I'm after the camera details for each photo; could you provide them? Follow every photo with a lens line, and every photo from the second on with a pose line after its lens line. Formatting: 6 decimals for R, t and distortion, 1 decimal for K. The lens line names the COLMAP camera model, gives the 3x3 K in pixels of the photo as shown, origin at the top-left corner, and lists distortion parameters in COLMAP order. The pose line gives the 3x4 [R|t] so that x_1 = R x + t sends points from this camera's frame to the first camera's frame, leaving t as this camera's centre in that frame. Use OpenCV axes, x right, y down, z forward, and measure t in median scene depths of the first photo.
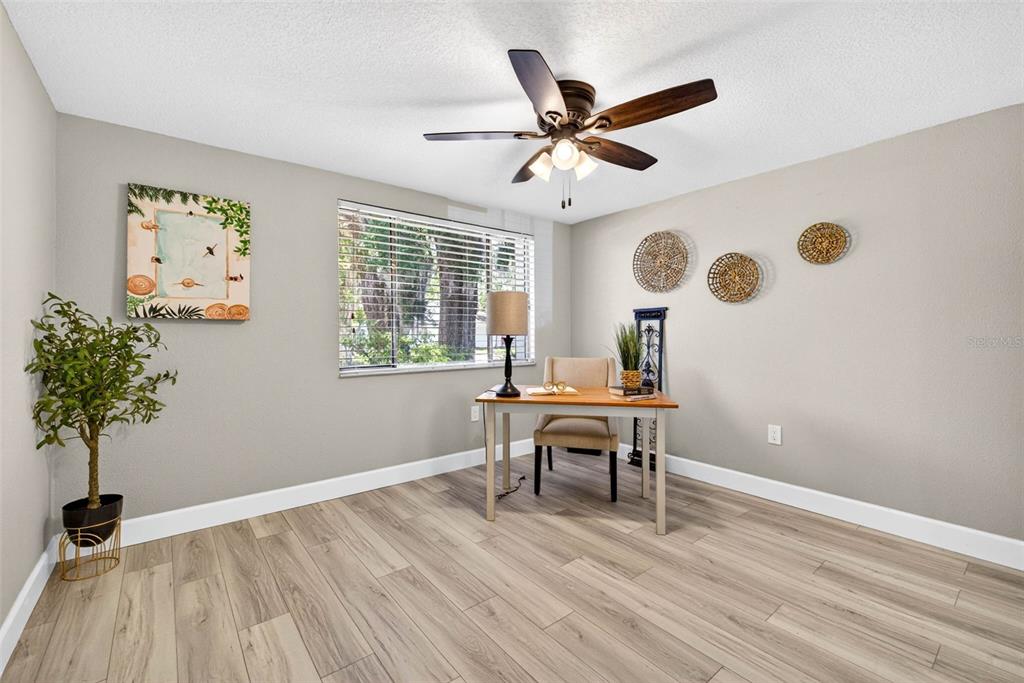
lens RADIAL K [[440.4, 0, 508.2], [0, 440.4, 337.1], [0, 0, 1]] dist [0.016422, 0.000190]
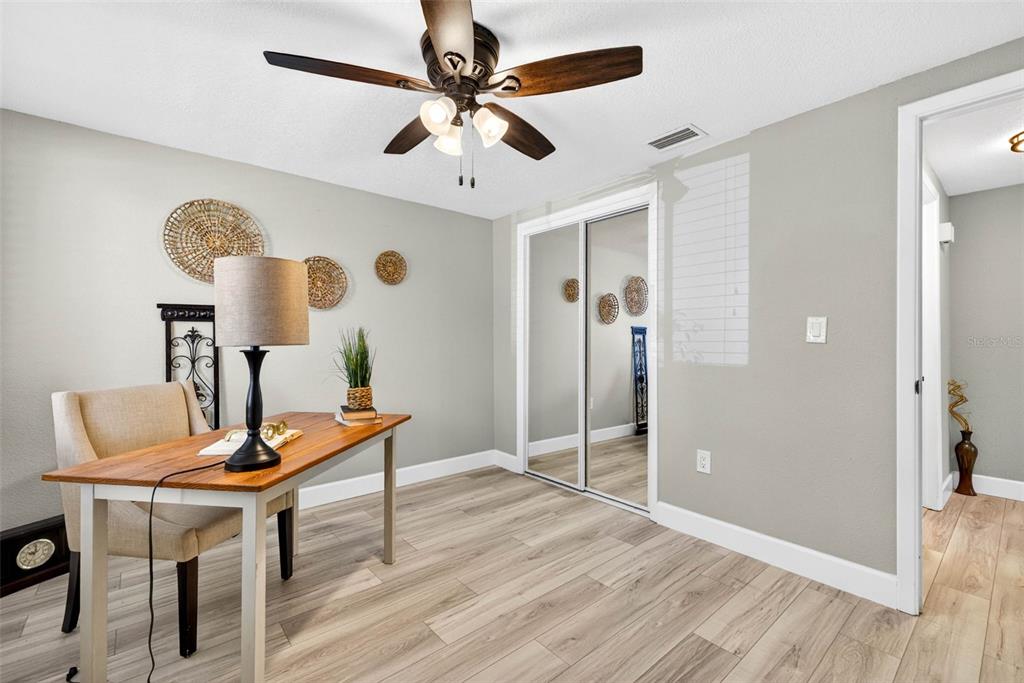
lens RADIAL K [[425.3, 0, 511.1], [0, 425.3, 348.7], [0, 0, 1]] dist [0.000635, -0.000055]
pose [[-0.039939, -0.013092, 0.999116, -0.579063], [0.001973, 0.999911, 0.013181, -0.007519], [-0.999200, 0.002497, -0.039909, 0.848465]]
